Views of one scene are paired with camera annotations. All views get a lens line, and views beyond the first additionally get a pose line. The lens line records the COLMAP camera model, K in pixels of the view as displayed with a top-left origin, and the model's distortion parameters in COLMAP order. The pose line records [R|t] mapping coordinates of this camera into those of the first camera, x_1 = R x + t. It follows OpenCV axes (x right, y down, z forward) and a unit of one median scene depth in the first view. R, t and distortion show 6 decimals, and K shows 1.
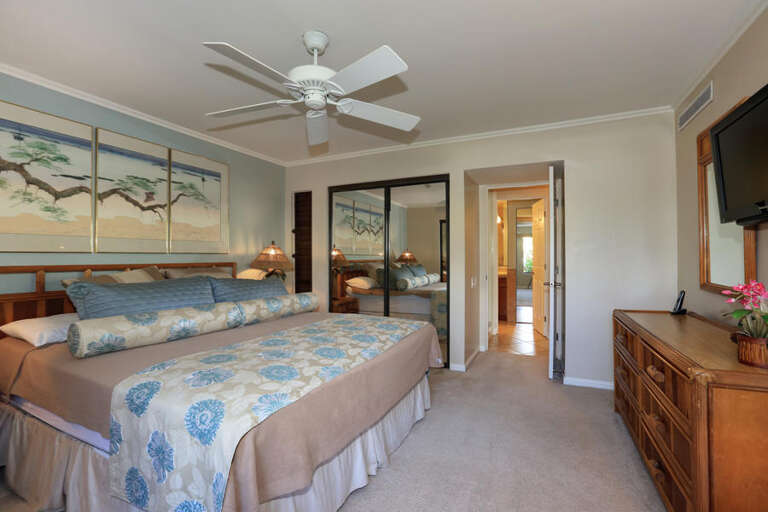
lens RADIAL K [[351.0, 0, 383.6], [0, 351.0, 254.0], [0, 0, 1]] dist [-0.038089, 0.004367]
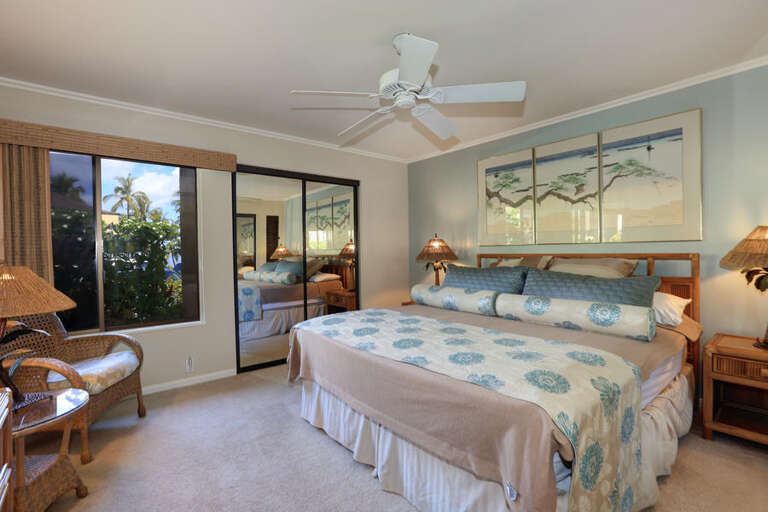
lens RADIAL K [[293.8, 0, 384.6], [0, 293.8, 254.9], [0, 0, 1]] dist [-0.001858, 0.000001]
pose [[-0.323544, 0.021264, -0.945974, 0.374991], [0.023815, 0.999614, 0.014324, 0.005985], [0.945914, -0.017894, -0.323925, 0.763998]]
